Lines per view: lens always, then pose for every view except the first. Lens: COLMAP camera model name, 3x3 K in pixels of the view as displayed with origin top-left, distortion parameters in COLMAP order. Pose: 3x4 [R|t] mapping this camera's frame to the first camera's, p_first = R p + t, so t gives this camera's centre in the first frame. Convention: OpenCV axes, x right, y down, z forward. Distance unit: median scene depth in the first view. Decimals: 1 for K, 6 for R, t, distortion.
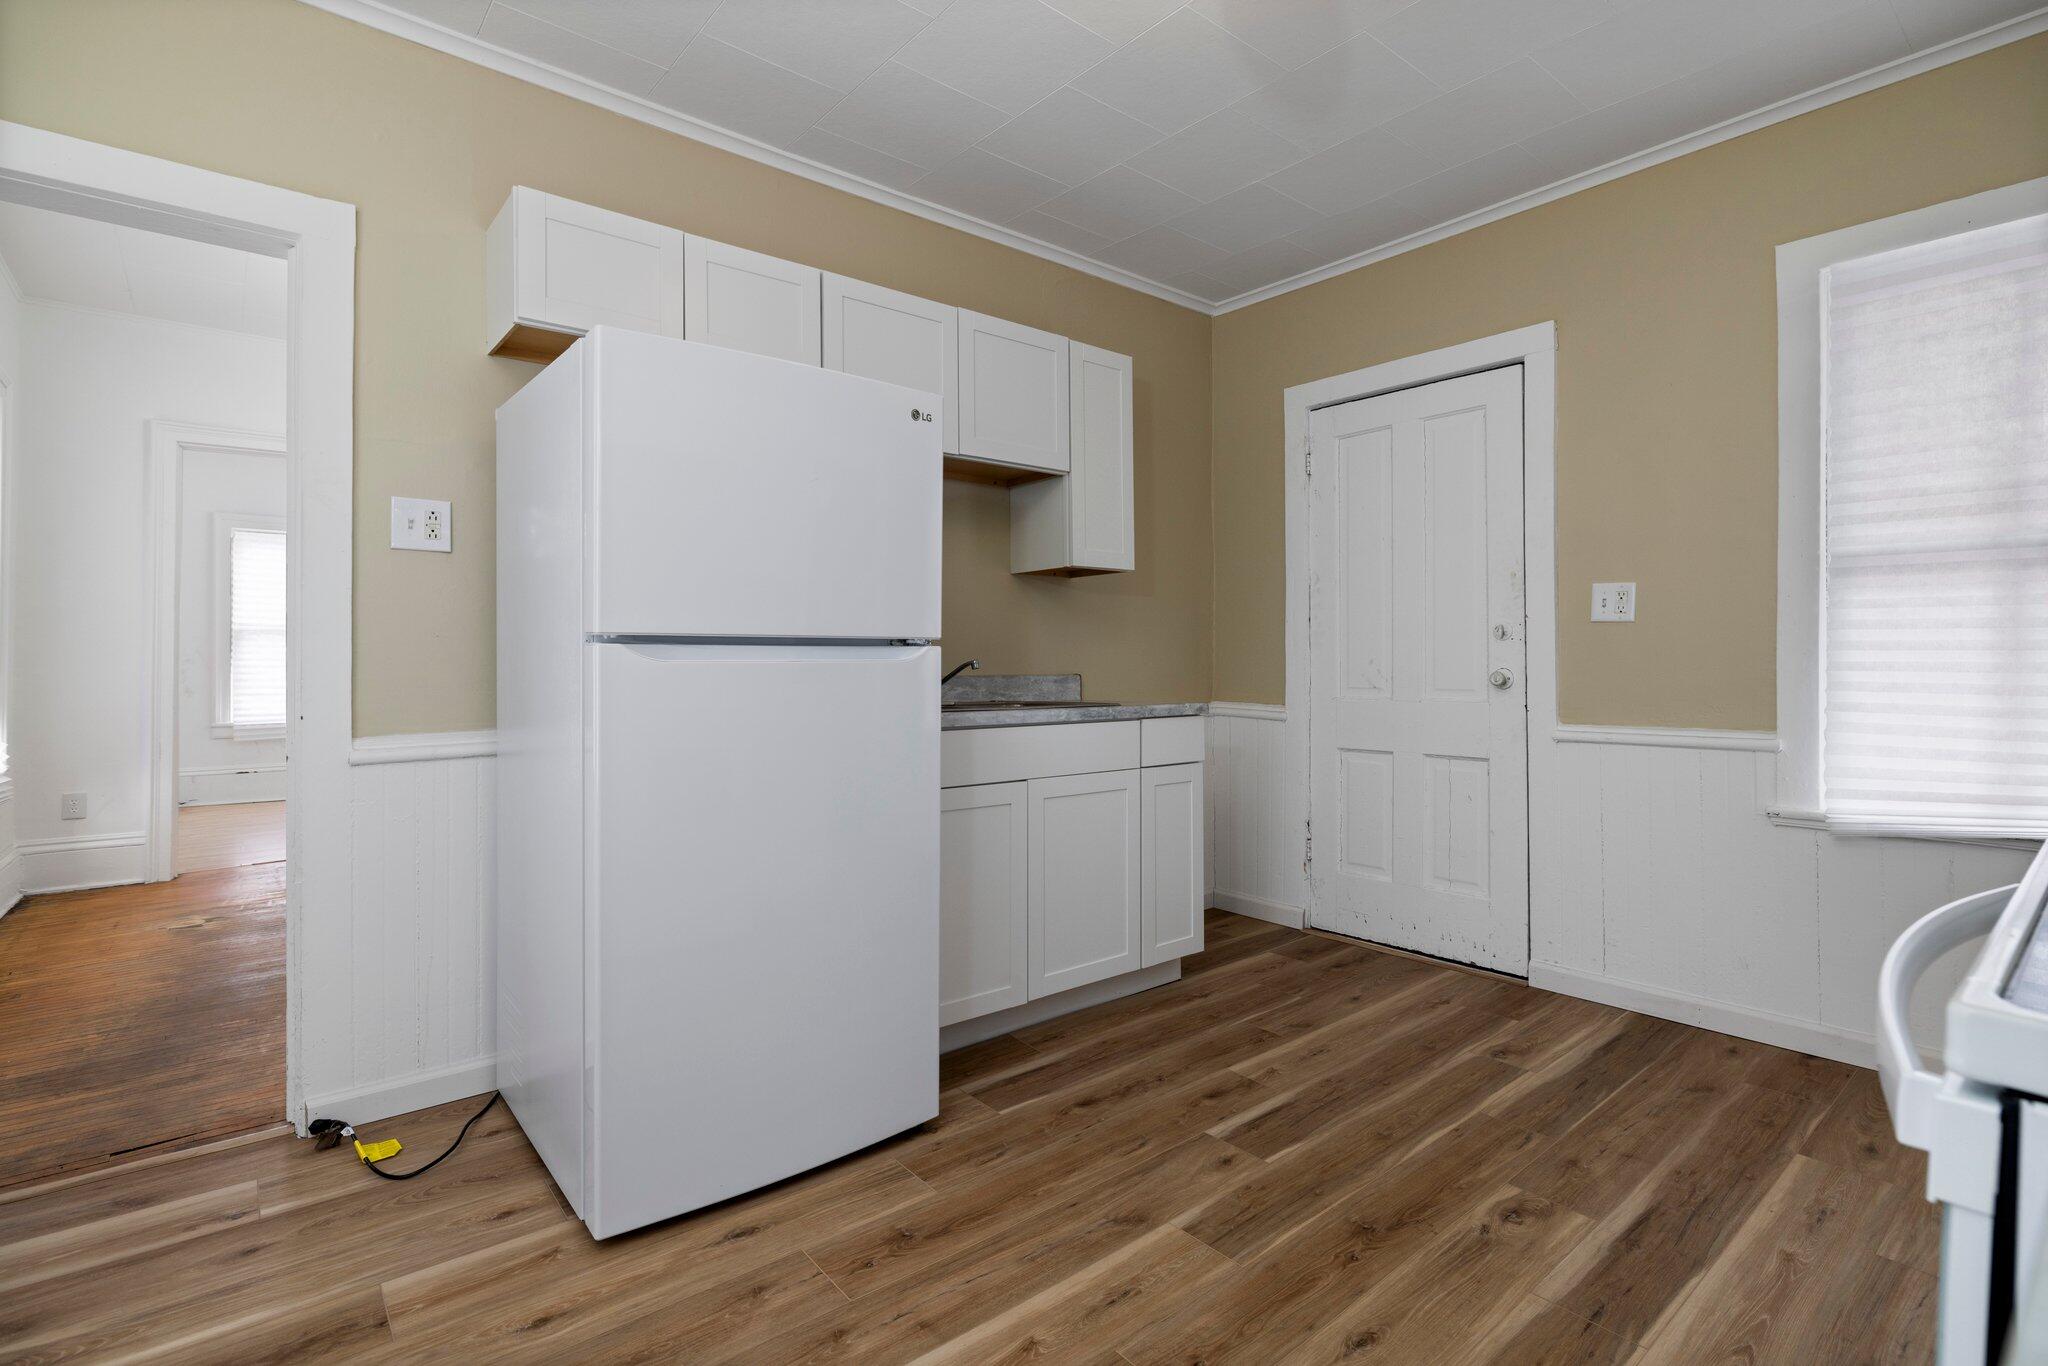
lens RADIAL K [[961.4, 0, 1004.7], [0, 961.4, 662.8], [0, 0, 1]] dist [-0.007782, 0.000185]
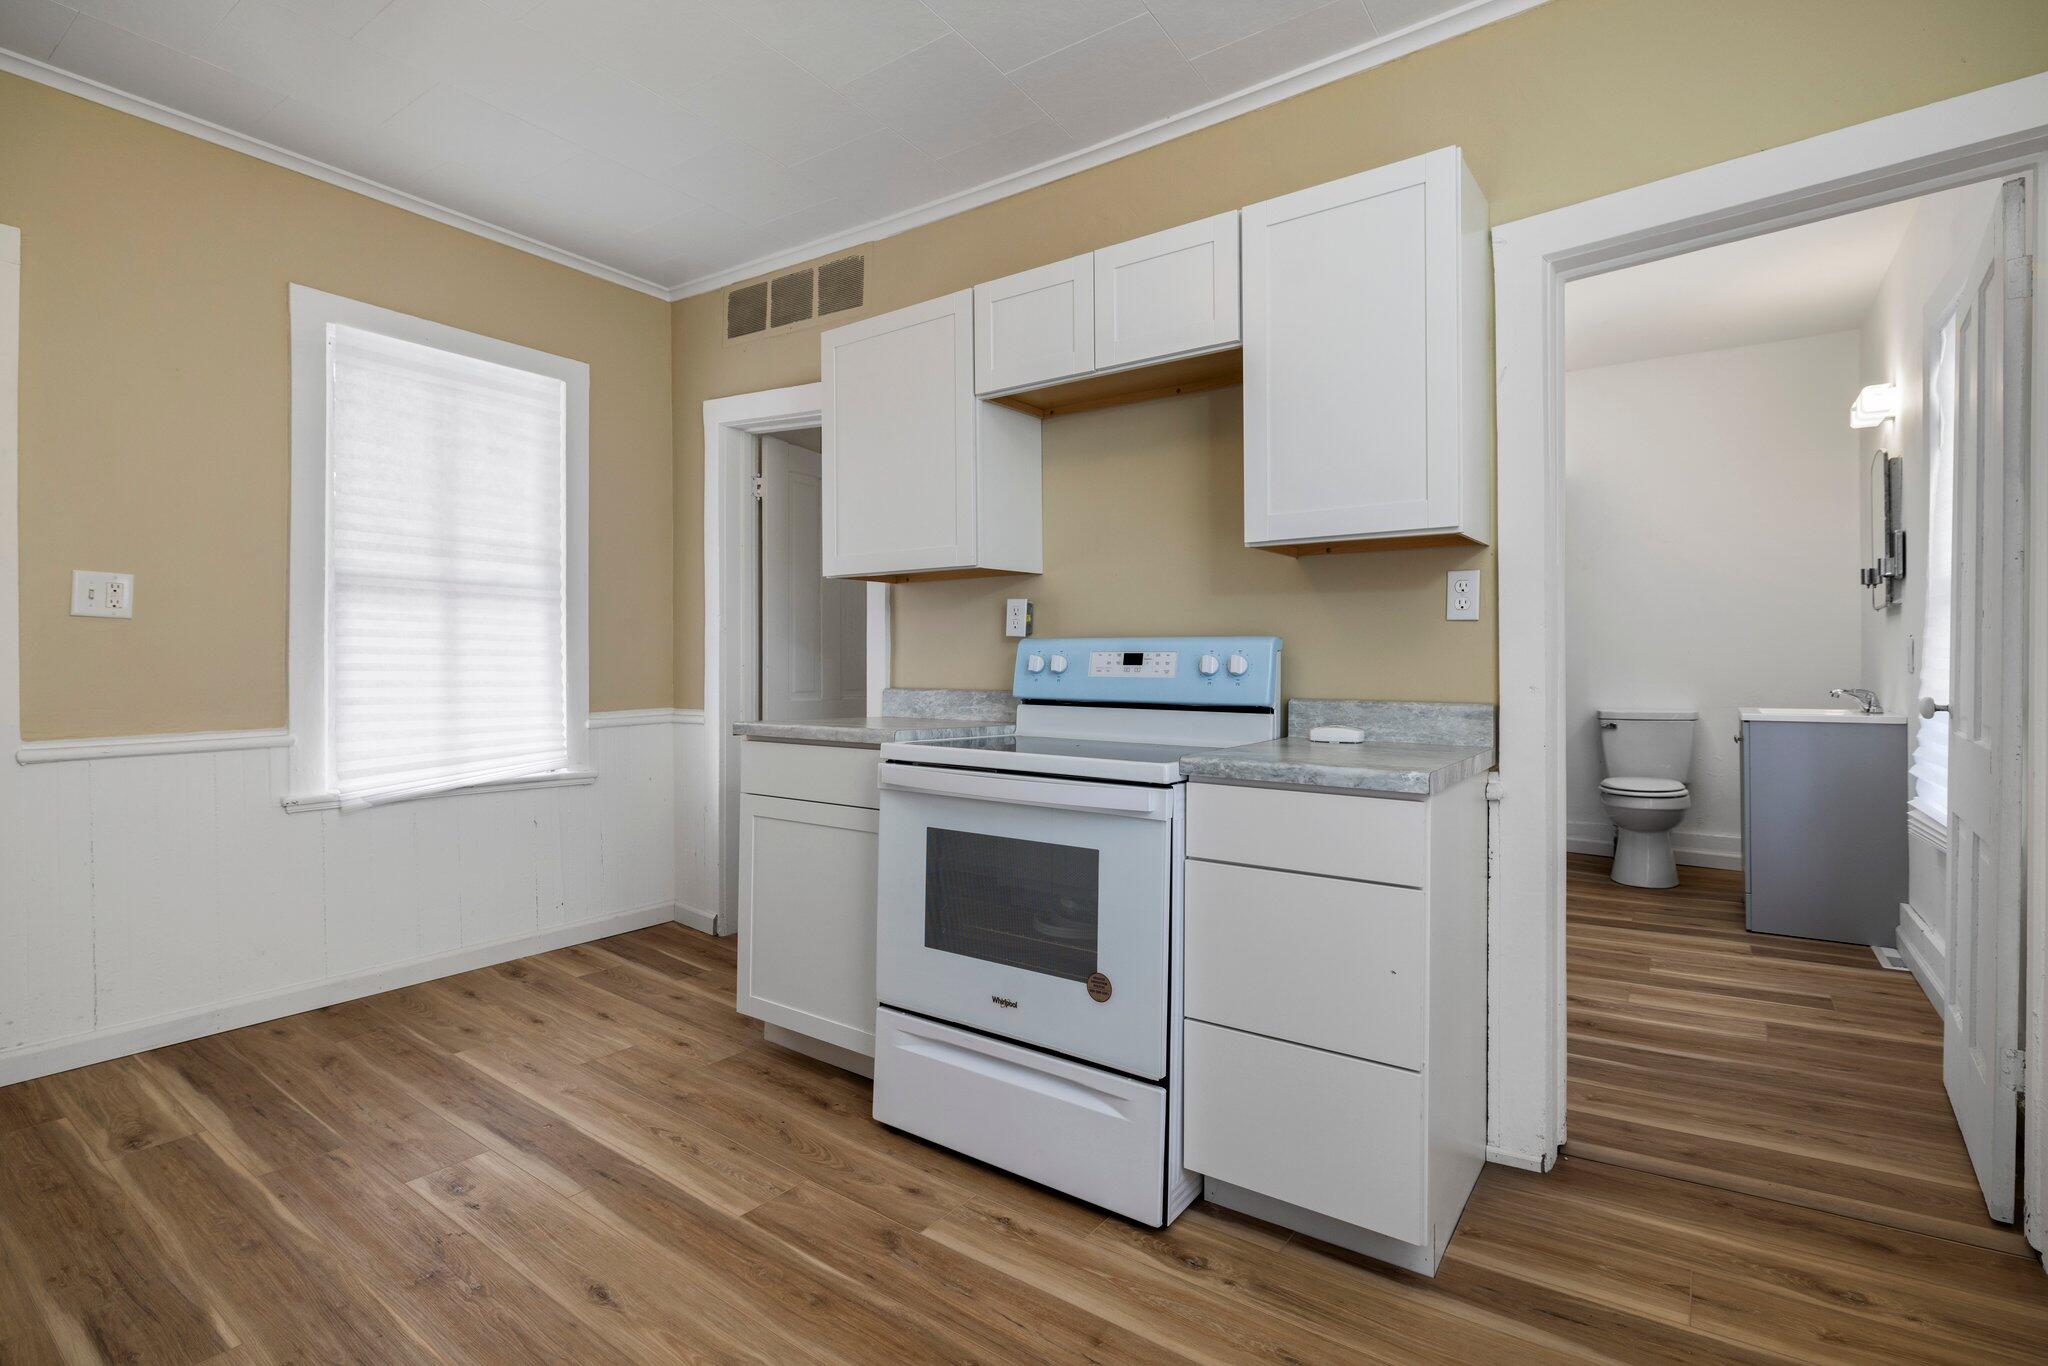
lens RADIAL K [[961.4, 0, 1004.7], [0, 961.4, 662.8], [0, 0, 1]] dist [-0.007782, 0.000185]
pose [[-0.249824, 0.000900, 0.968291, -0.479117], [0.001195, 0.999999, -0.000622, -0.000129], [-0.968291, 0.001002, -0.249824, 0.508879]]
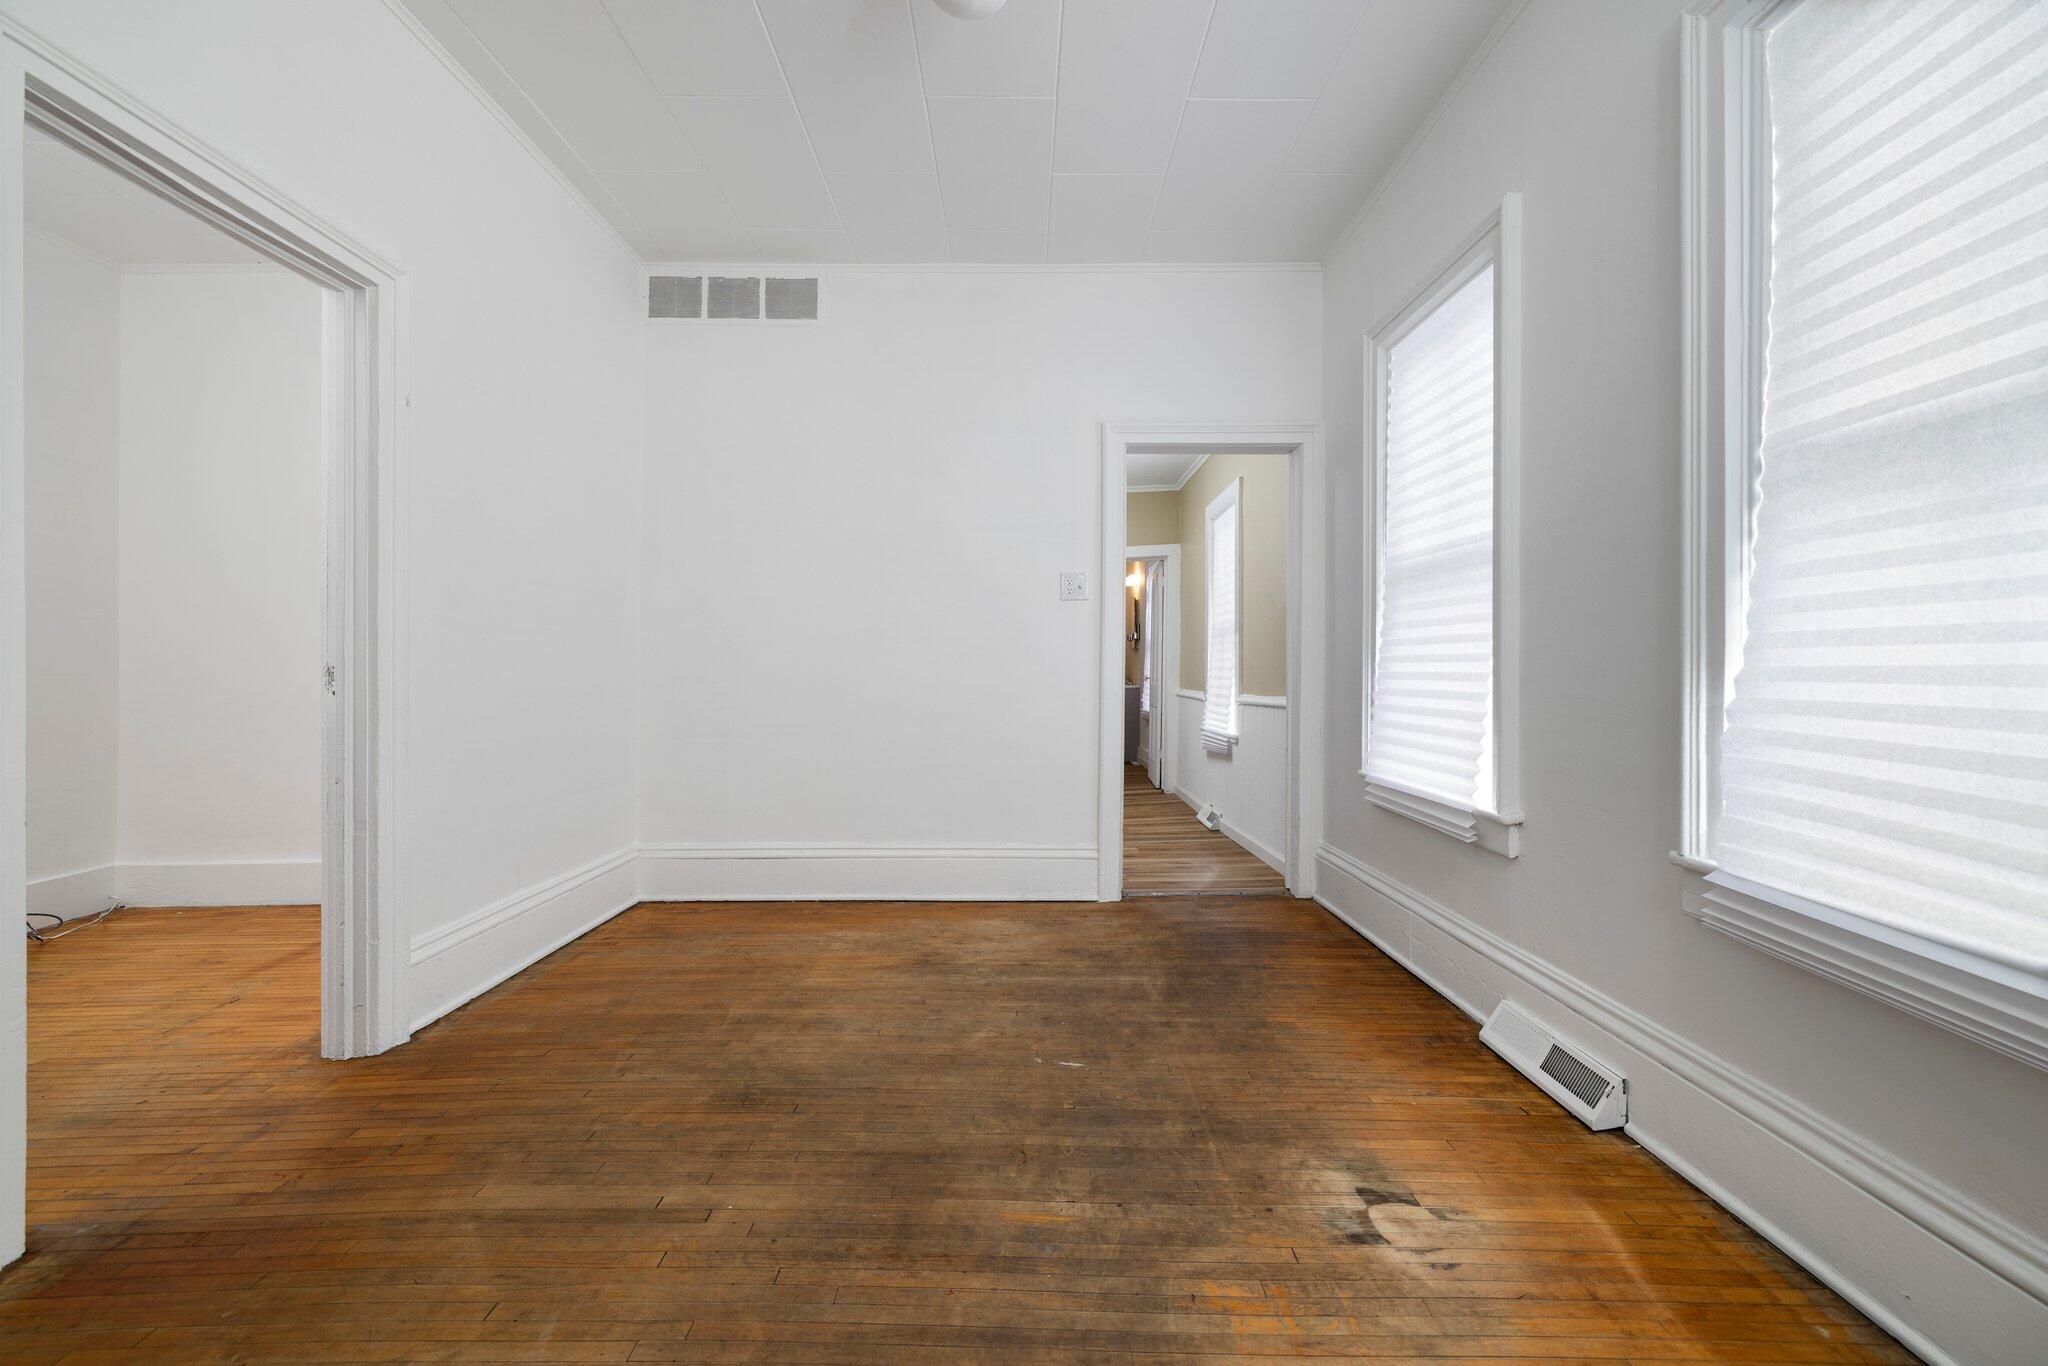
lens RADIAL K [[869.2, 0, 1020.4], [0, 869.2, 674.9], [0, 0, 1]] dist [0.000490, 0.000041]
pose [[-0.769832, 0.002932, 0.638240, -1.569685], [0.002980, 0.999995, -0.000998, 0.032222], [-0.638240, 0.001134, -0.769837, 2.292172]]
